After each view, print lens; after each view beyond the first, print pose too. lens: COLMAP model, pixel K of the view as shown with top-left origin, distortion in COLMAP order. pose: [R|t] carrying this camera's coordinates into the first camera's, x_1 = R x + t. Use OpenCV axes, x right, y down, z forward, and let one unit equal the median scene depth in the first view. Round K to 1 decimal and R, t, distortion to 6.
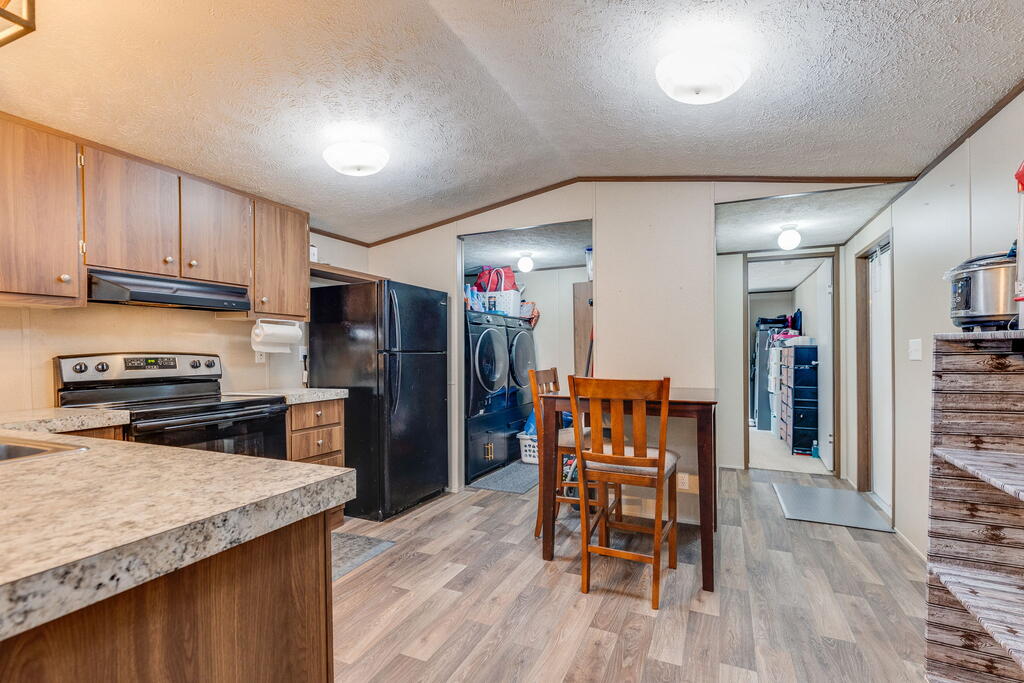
lens RADIAL K [[487.8, 0, 530.9], [0, 487.8, 348.8], [0, 0, 1]] dist [-0.003383, -0.000524]
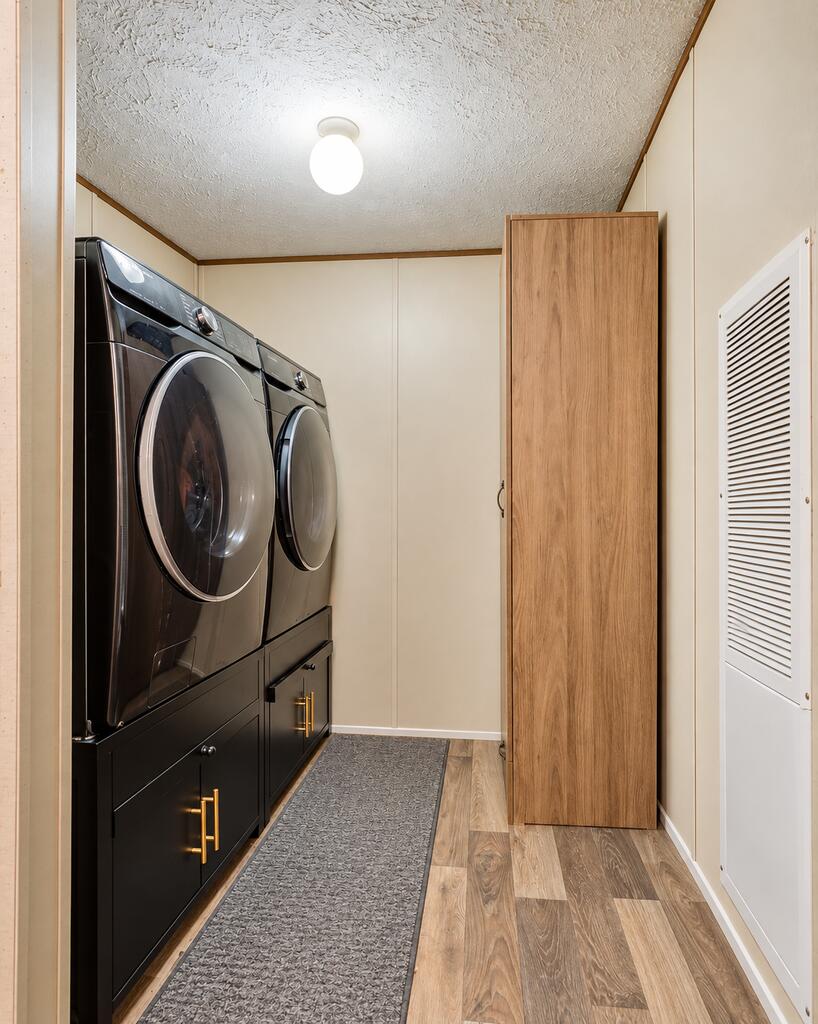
lens RADIAL K [[588.6, 0, 409.0], [0, 588.6, 512.0], [0, 0, 1]] dist [-0.000759, 0.000376]
pose [[0.968545, 0.007090, 0.248737, -0.056533], [-0.007033, 0.999975, -0.001119, 0.041095], [-0.248739, -0.000666, 0.968570, 0.652096]]
